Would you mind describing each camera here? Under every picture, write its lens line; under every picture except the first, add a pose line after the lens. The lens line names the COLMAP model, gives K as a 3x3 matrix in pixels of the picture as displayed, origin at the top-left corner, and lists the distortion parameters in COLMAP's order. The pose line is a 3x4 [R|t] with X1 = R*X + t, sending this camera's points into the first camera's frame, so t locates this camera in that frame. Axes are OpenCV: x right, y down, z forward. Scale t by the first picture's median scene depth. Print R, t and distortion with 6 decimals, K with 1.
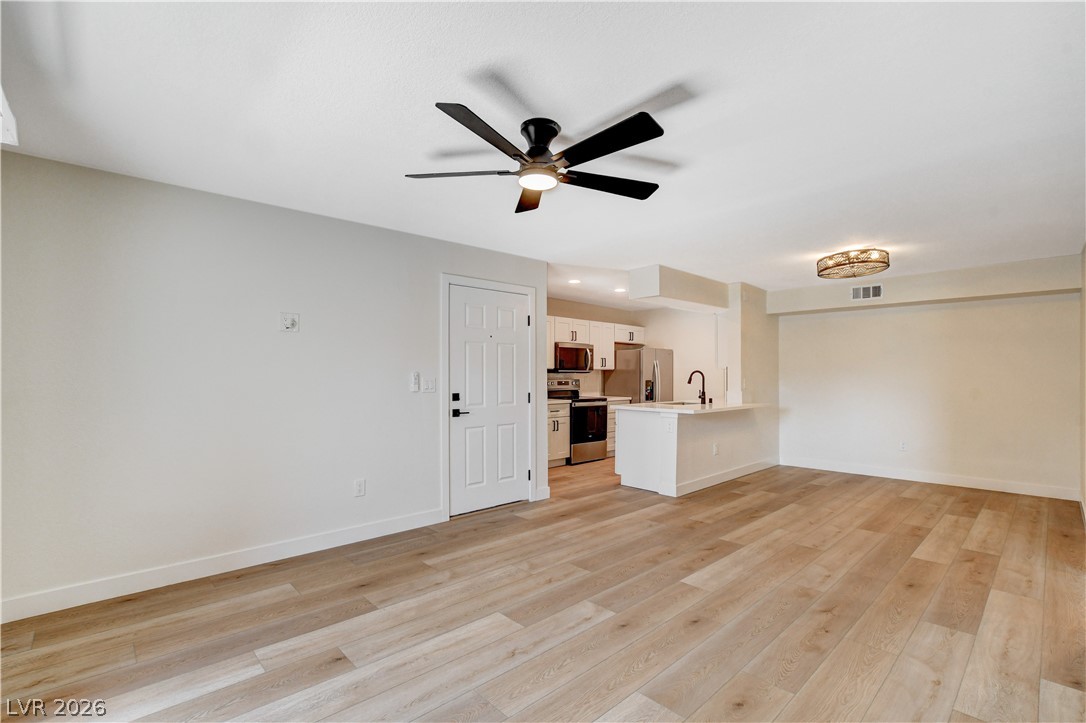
lens RADIAL K [[494.2, 0, 542.7], [0, 494.2, 366.9], [0, 0, 1]] dist [-0.016437, 0.000900]
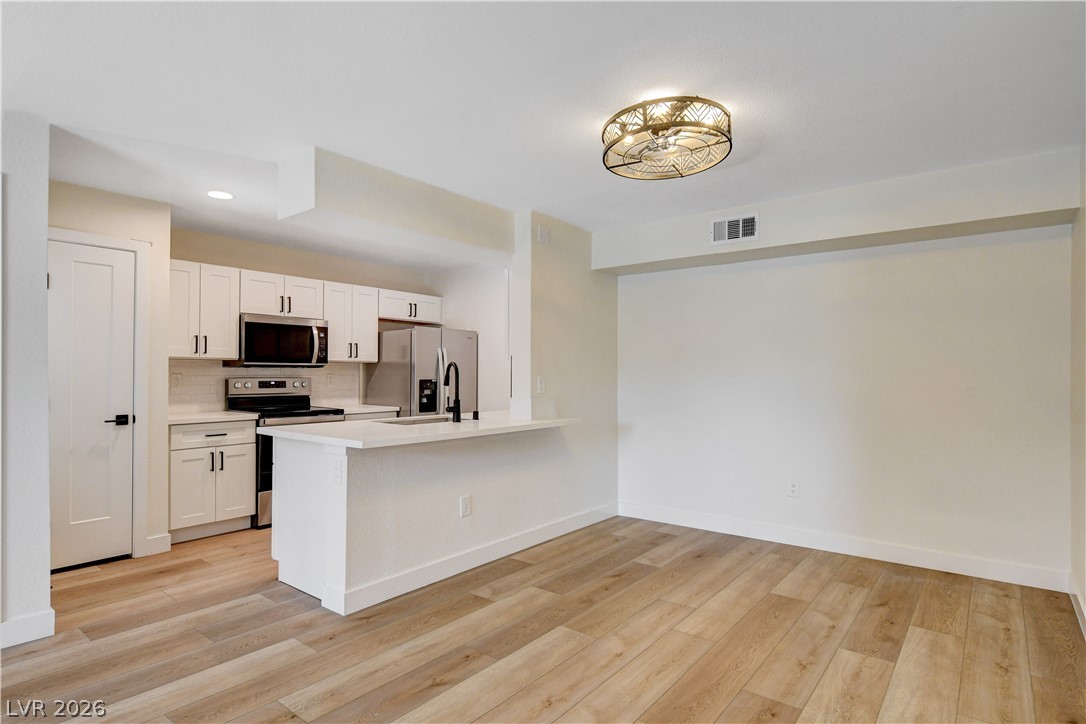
lens RADIAL K [[566.8, 0, 543.0], [0, 566.8, 362.0], [0, 0, 1]] dist [0.000047, -0.000396]
pose [[0.990675, 0.003340, 0.136205, 0.398230], [-0.002765, 0.999986, -0.004412, 0.012147], [-0.136218, 0.003995, 0.990671, 0.418559]]
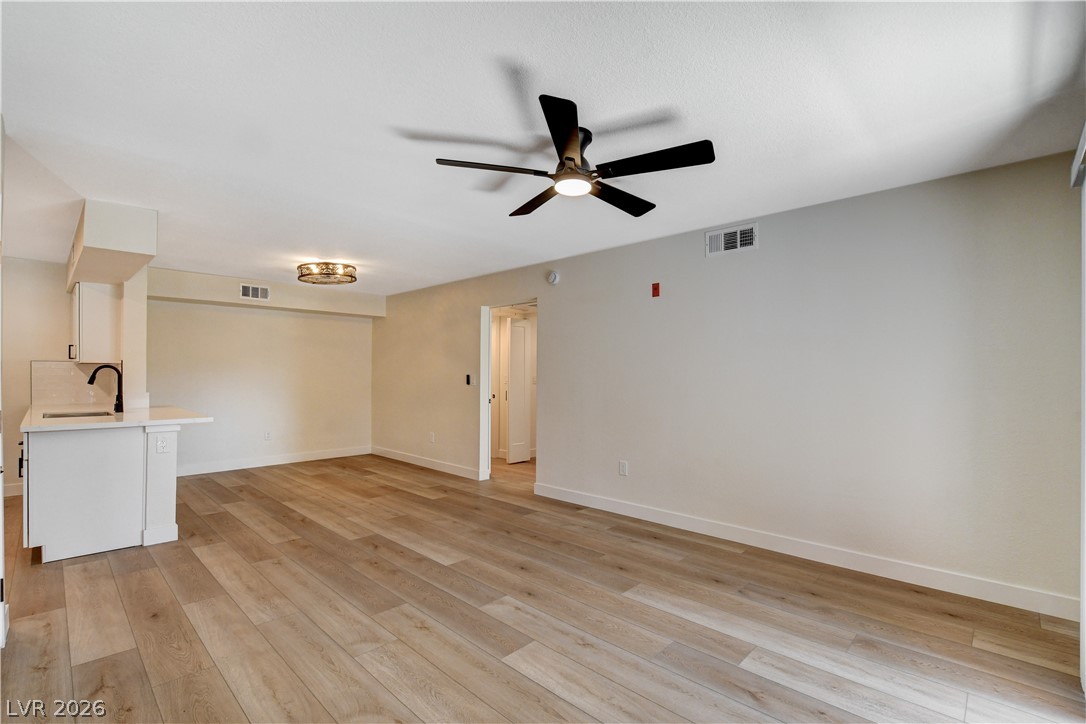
lens RADIAL K [[494.2, 0, 542.7], [0, 494.2, 367.4], [0, 0, 1]] dist [-0.016437, 0.000900]
pose [[-0.051145, 0.011367, 0.998627, -0.489296], [-0.021939, 0.999681, -0.012502, 0.008322], [-0.998450, -0.022548, -0.050879, 0.518920]]
